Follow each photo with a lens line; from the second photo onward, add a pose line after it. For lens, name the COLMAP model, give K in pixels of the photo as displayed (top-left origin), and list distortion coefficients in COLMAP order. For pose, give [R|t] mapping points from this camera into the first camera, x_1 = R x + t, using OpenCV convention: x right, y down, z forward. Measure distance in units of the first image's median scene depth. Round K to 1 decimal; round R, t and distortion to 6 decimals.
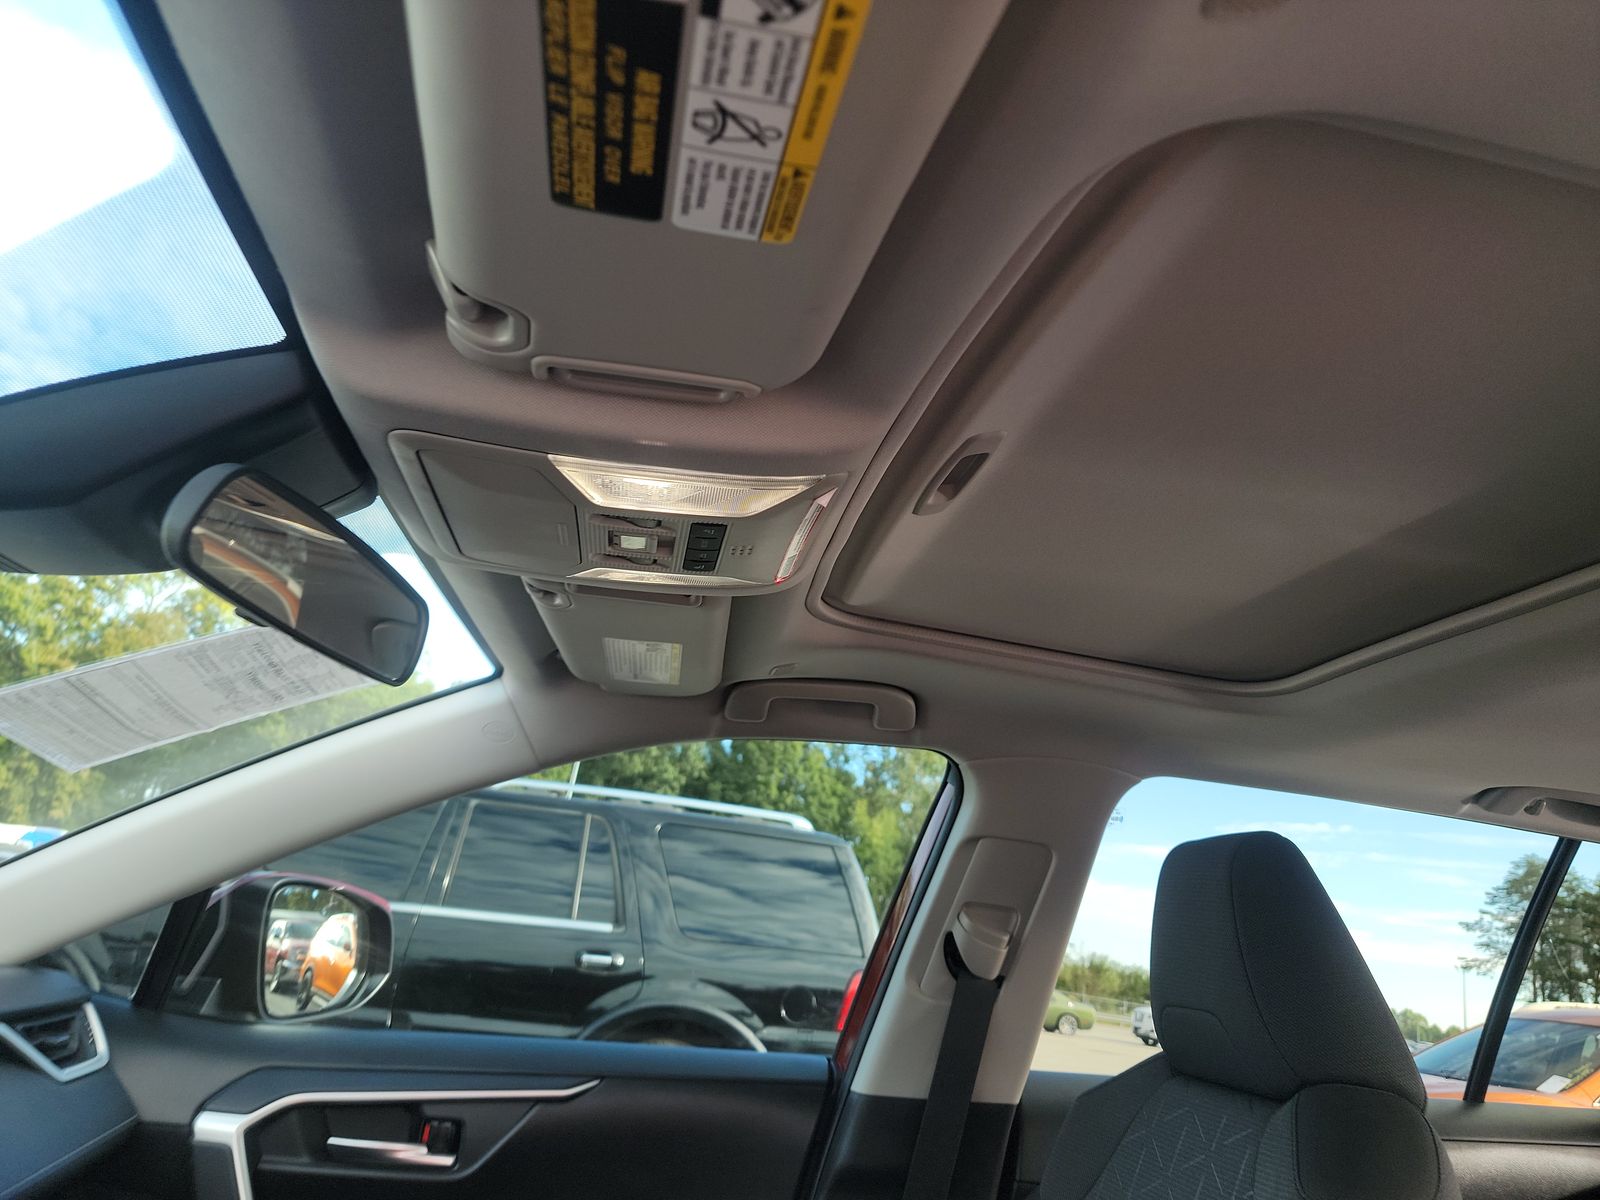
lens RADIAL K [[1112.4, 0, 813.5], [0, 1112.4, 593.4], [0, 0, 1]] dist [0.049898, -0.053652]
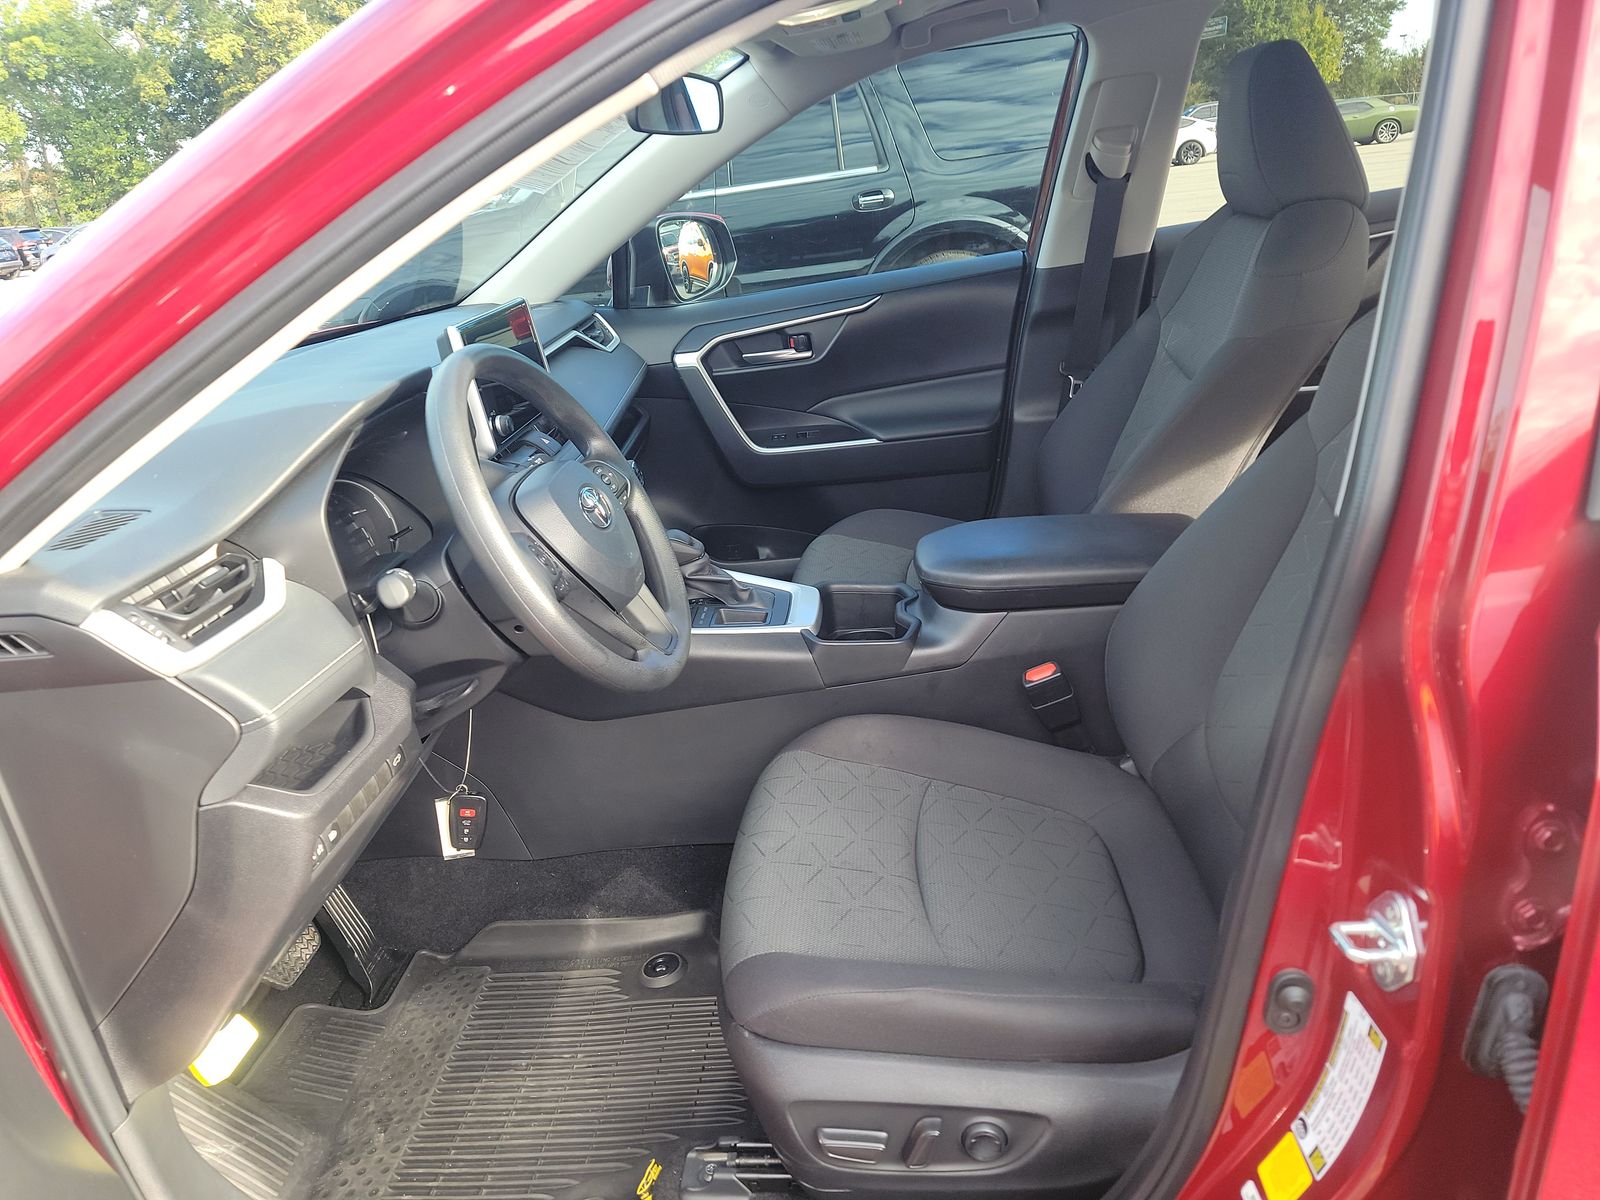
lens RADIAL K [[1112.4, 0, 799.7], [0, 1112.4, 592.5], [0, 0, 1]] dist [0.049898, -0.053652]
pose [[0.944529, -0.123706, -0.304238, 0.138786], [0.287454, 0.759443, 0.583623, -0.221253], [0.158854, -0.638704, 0.752877, -0.522695]]
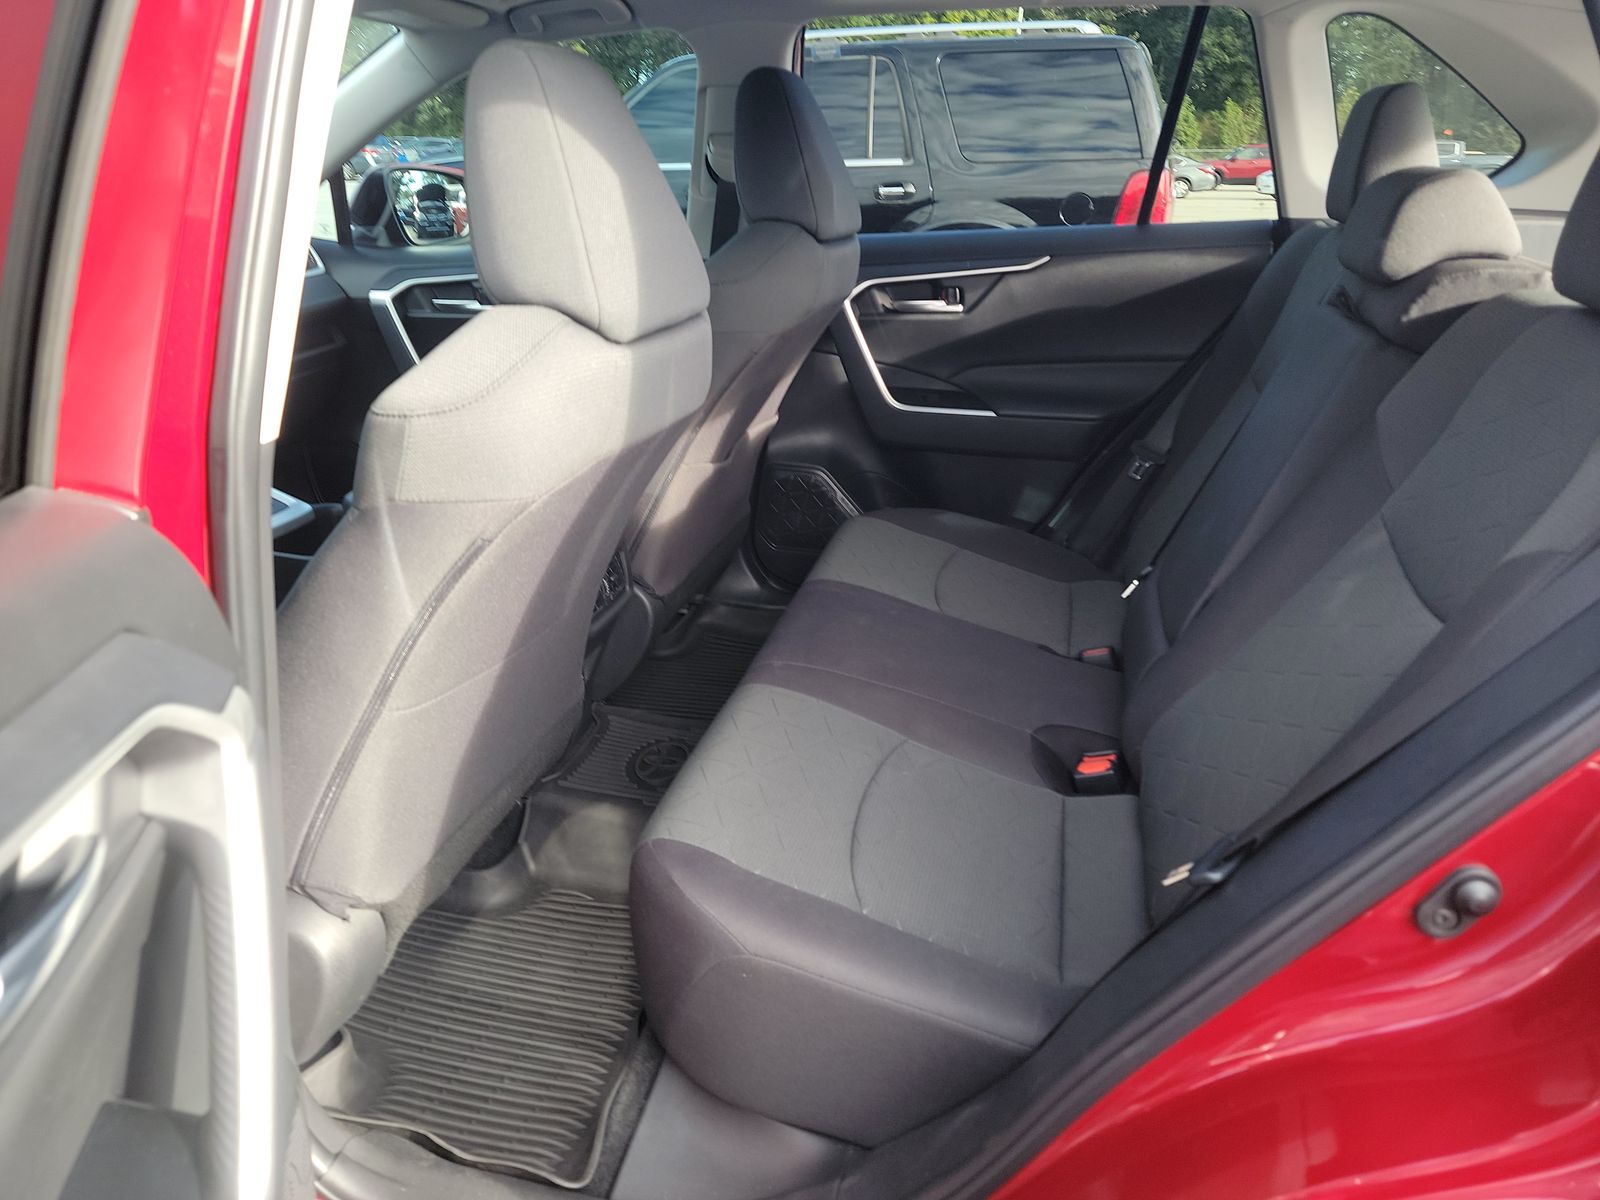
lens RADIAL K [[1112.4, 0, 804.0], [0, 1112.4, 602.6], [0, 0, 1]] dist [0.049898, -0.053652]
pose [[0.897279, 0.052388, -0.438344, 0.939822], [0.230070, 0.791941, 0.565595, -0.052160], [0.376773, -0.608347, 0.698539, -0.406223]]
